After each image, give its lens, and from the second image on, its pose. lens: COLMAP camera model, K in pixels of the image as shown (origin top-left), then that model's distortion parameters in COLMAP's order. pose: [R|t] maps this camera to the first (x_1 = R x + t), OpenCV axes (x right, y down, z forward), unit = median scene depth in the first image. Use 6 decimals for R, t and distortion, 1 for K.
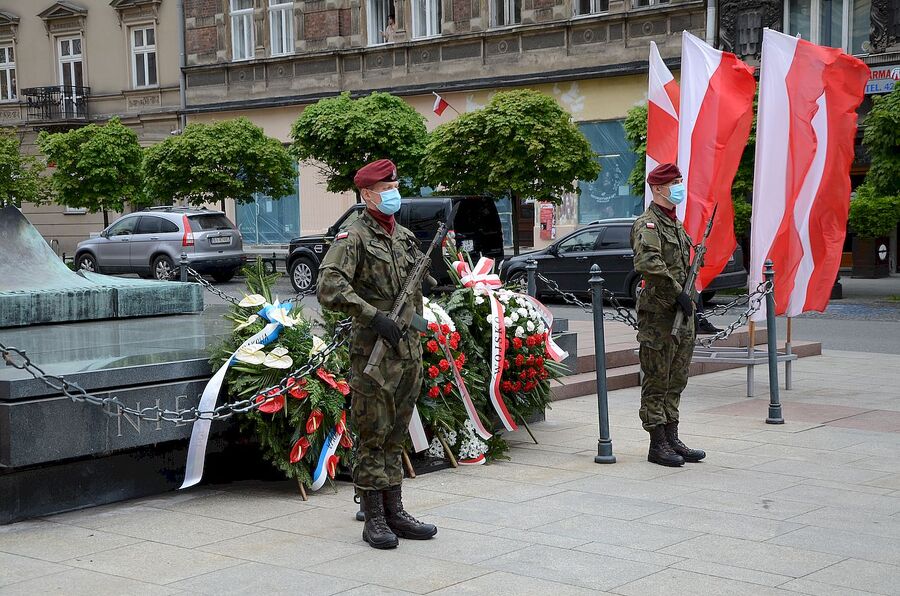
lens RADIAL K [[1408.7, 0, 452.6], [0, 1408.7, 295.2], [0, 0, 1]] dist [0.185140, 0.000000]
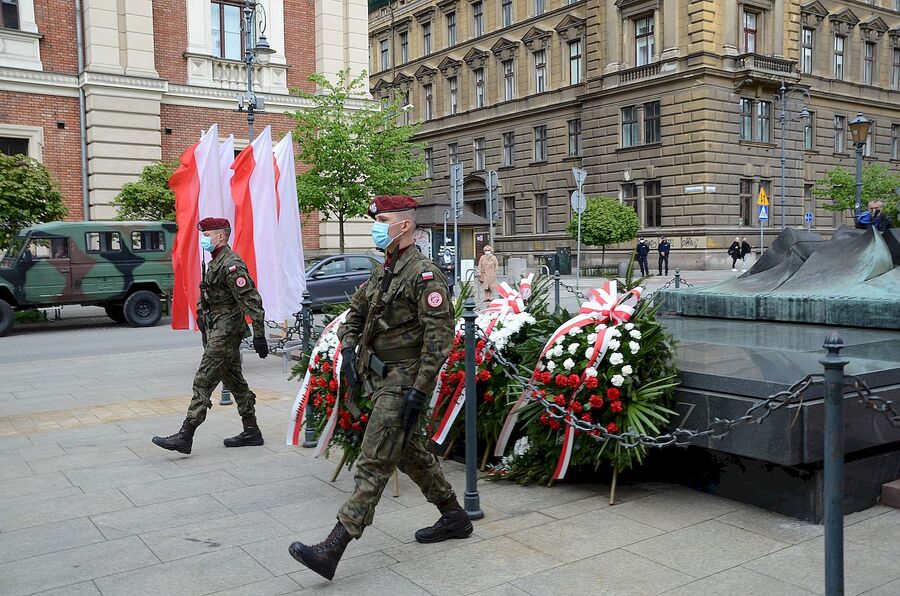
lens RADIAL K [[834.2, 0, 452.5], [0, 834.2, 295.5], [0, 0, 1]] dist [0.008594, 0.000000]
pose [[-0.261924, 0.070524, -0.962508, 0.522706], [-0.032685, 0.996106, 0.081880, -0.056112], [0.964535, 0.052906, -0.258599, 0.942866]]
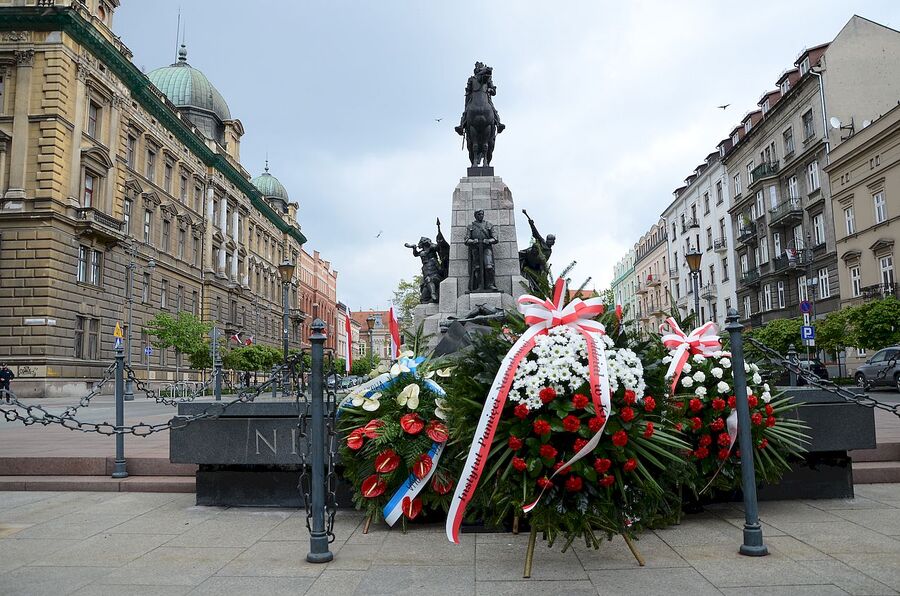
lens RADIAL K [[685.5, 0, 461.0], [0, 685.5, 300.2], [0, 0, 1]] dist [-0.117365, 0.064070]
pose [[0.624565, -0.088702, -0.775919, 0.253730], [-0.030883, 0.989947, -0.138028, 0.030453], [0.780362, 0.110170, 0.615547, 0.556035]]
